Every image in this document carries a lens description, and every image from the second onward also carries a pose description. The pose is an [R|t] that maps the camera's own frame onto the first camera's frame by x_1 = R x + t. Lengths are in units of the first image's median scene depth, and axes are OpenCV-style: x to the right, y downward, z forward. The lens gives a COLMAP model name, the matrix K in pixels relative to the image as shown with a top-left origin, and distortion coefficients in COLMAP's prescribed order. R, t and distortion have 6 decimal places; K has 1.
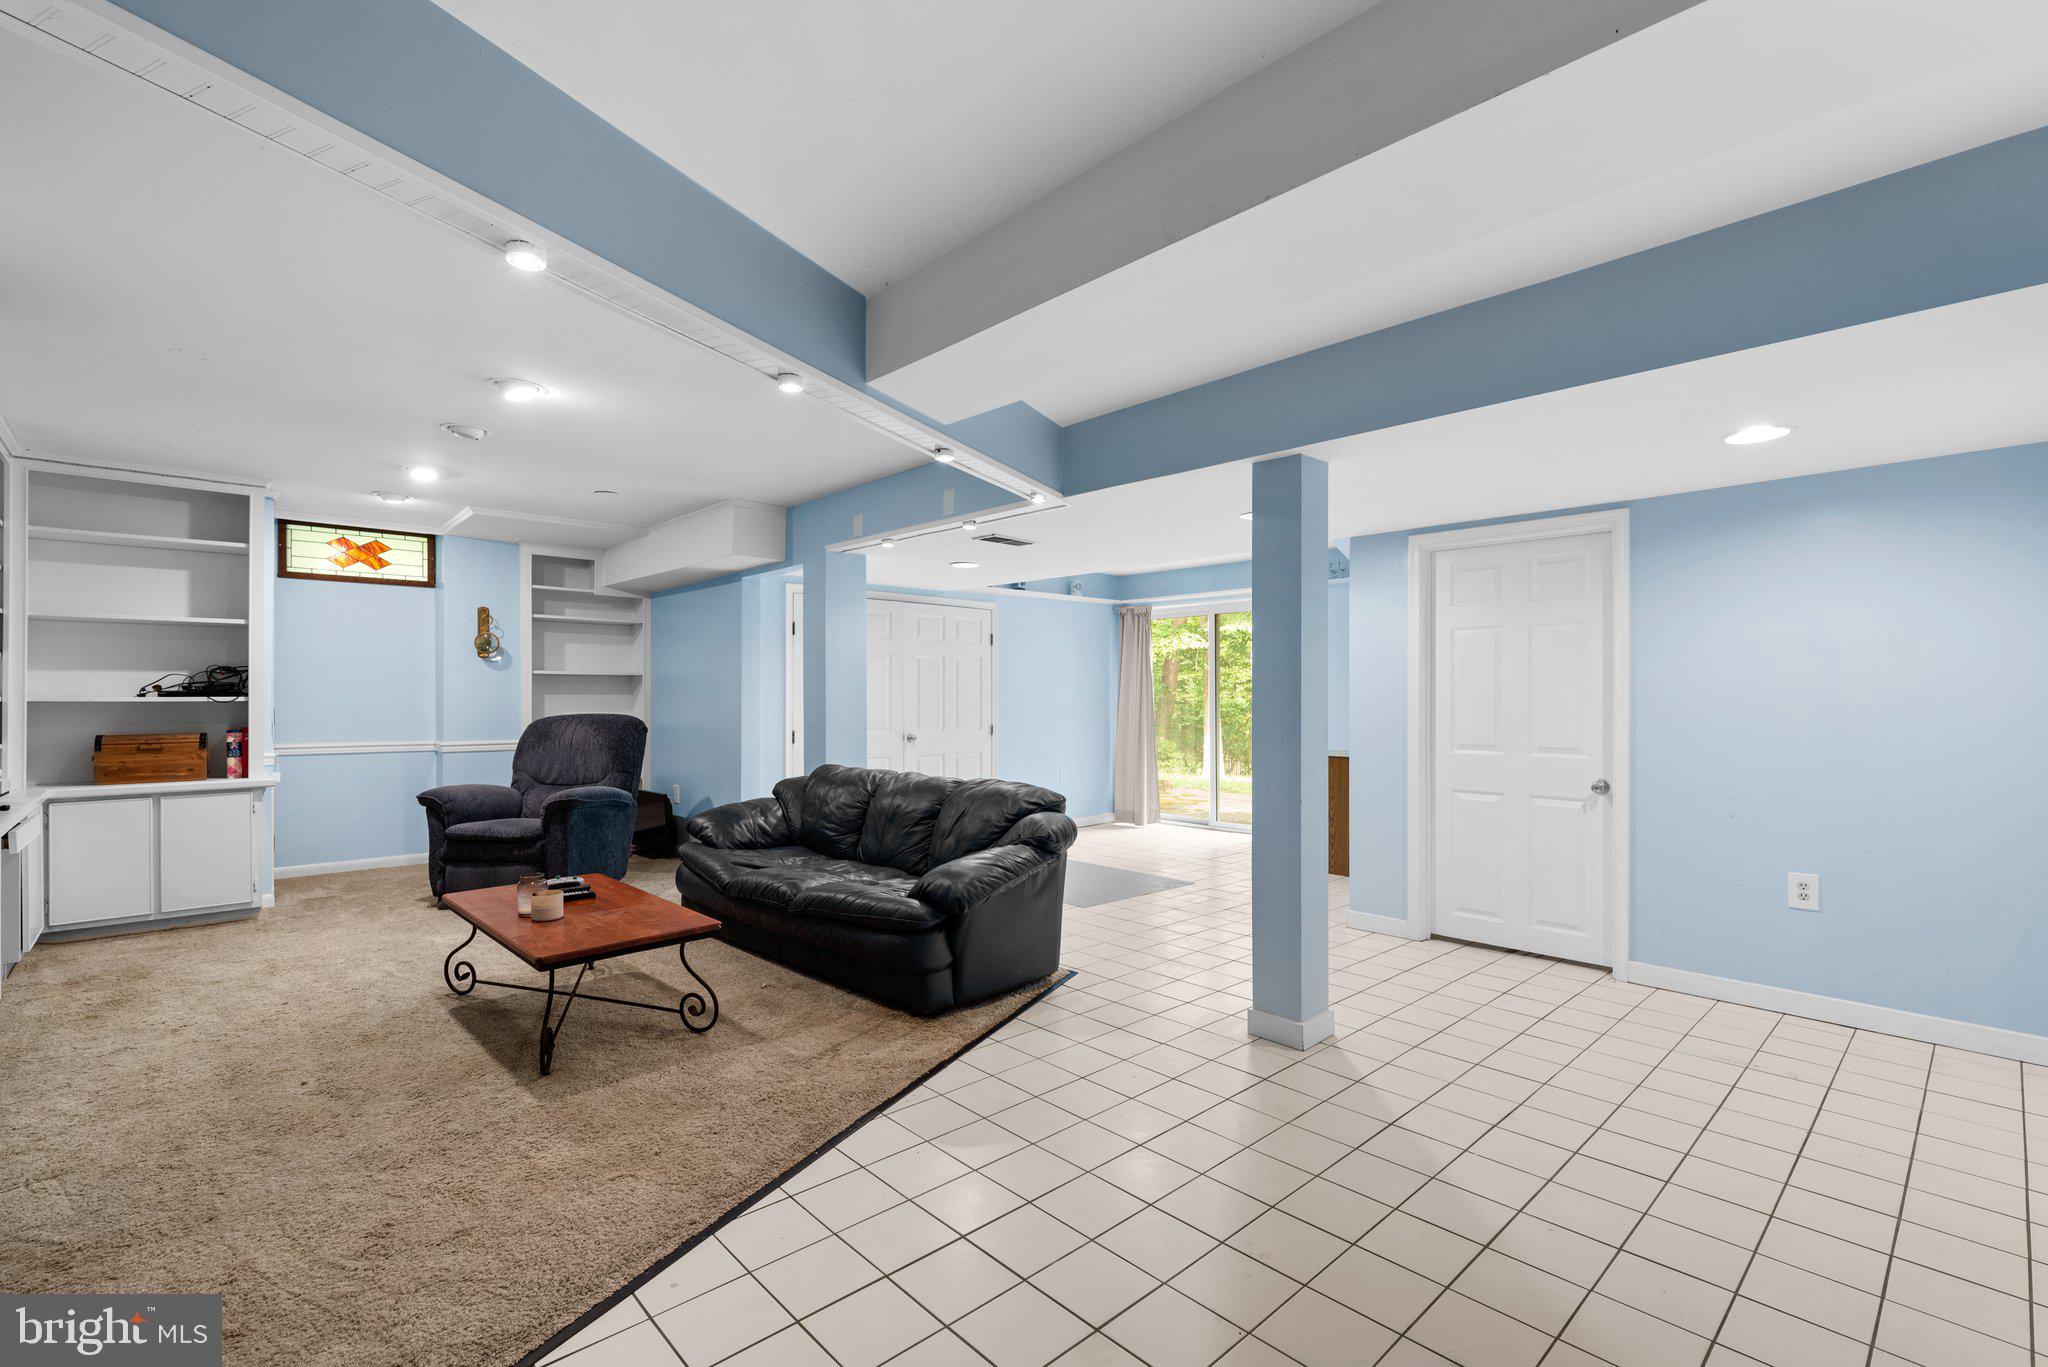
lens RADIAL K [[924.5, 0, 1026.0], [0, 924.5, 681.3], [0, 0, 1]] dist [0.002304, 0.000022]
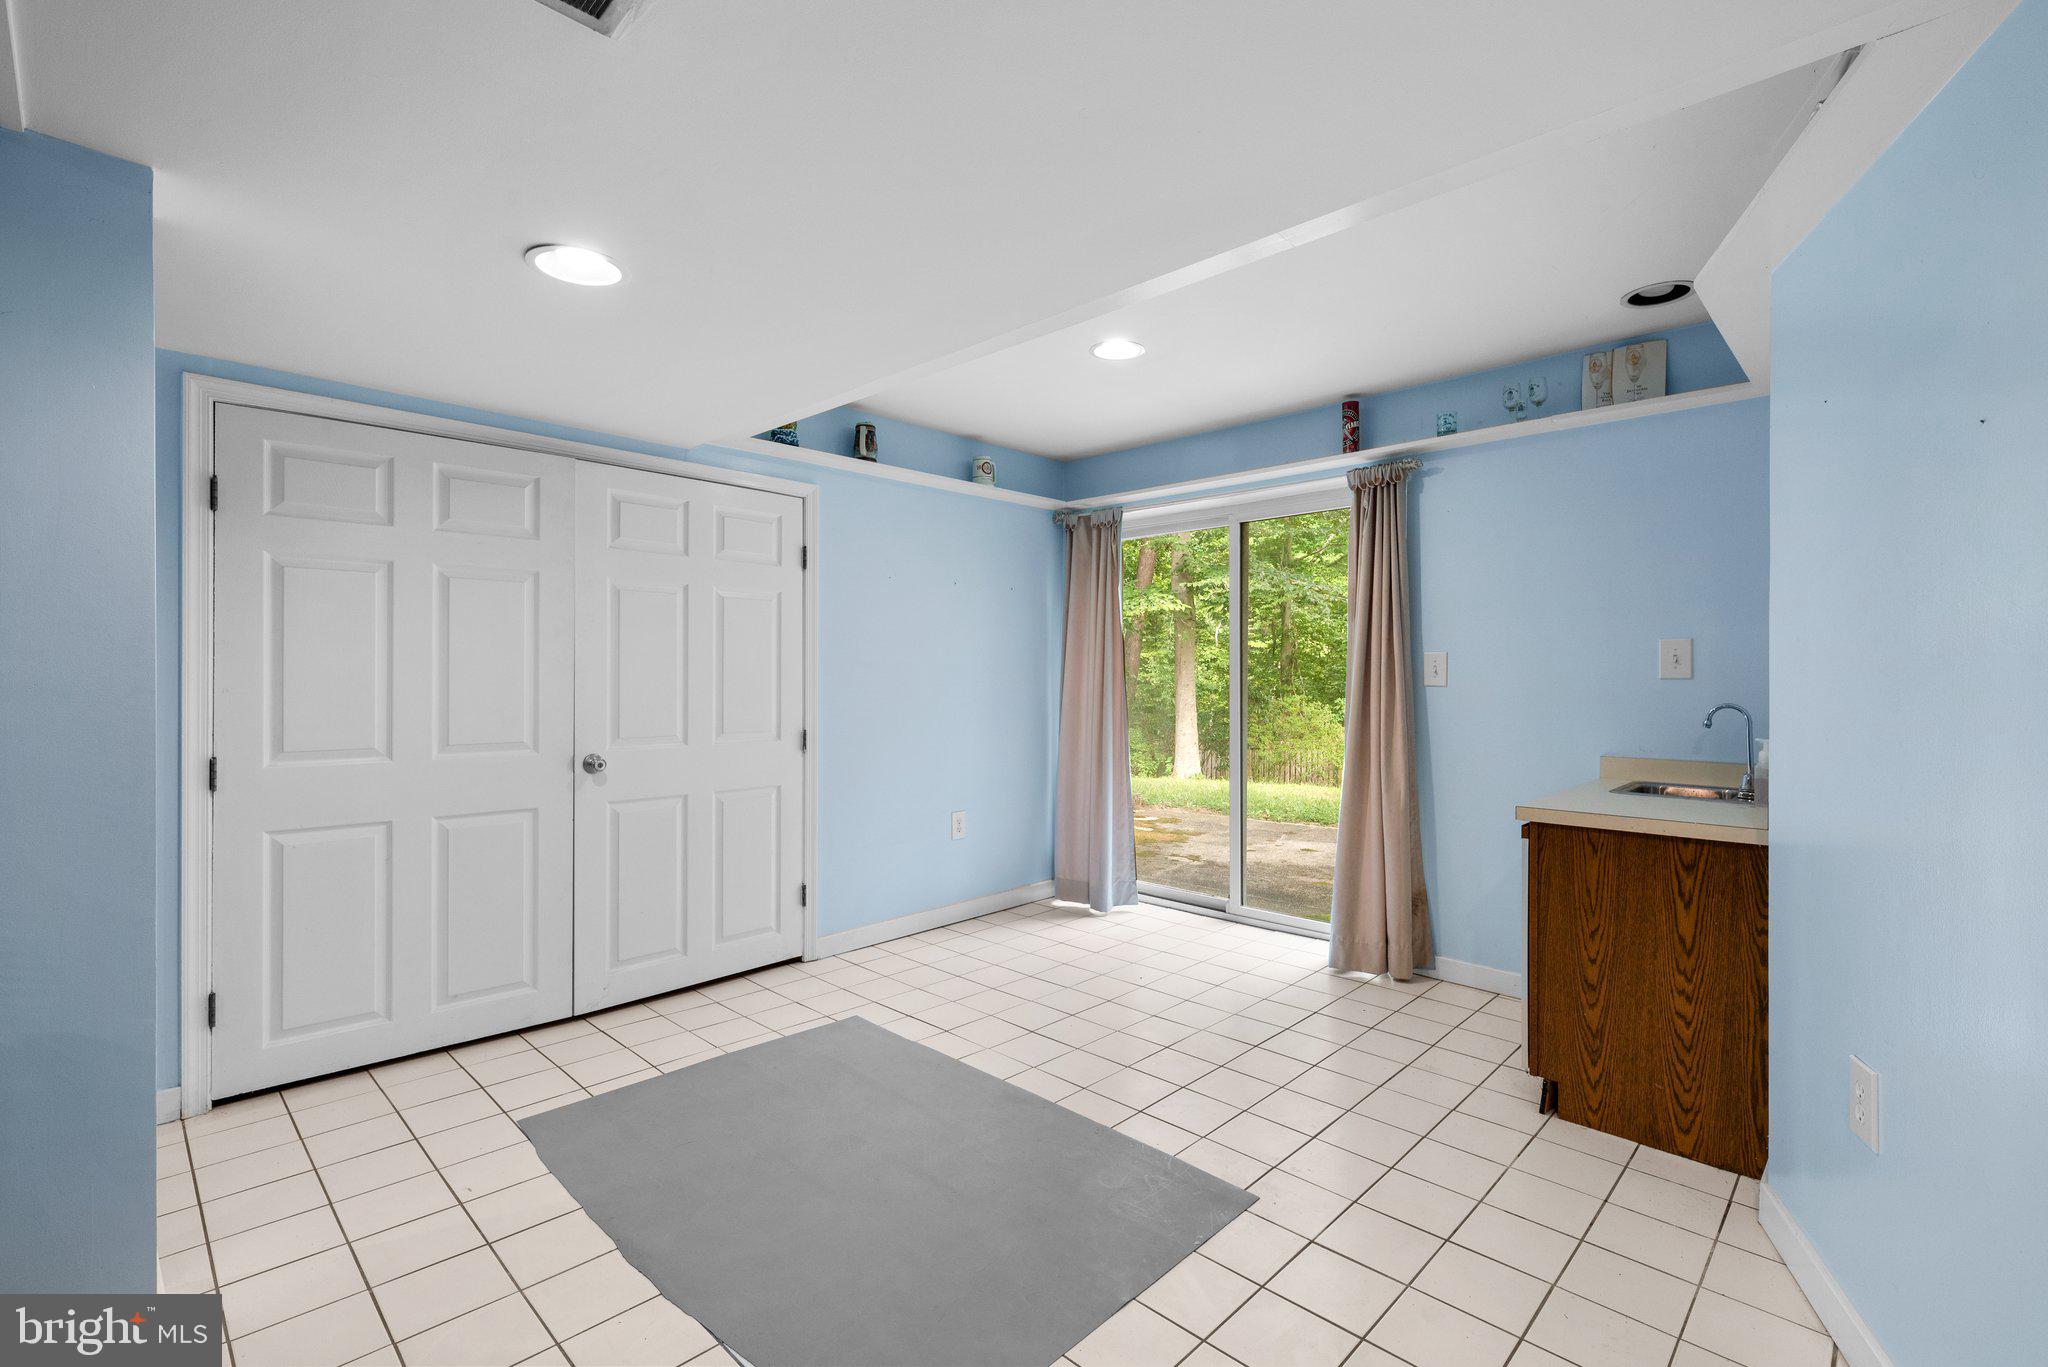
lens RADIAL K [[924.5, 0, 1019.6], [0, 924.5, 681.9], [0, 0, 1]] dist [0.002304, 0.000022]
pose [[0.999181, 0.001433, 0.040439, 0.051875], [-0.002335, 0.999749, 0.022262, 0.009023], [-0.040397, -0.022338, 0.998934, 0.446126]]
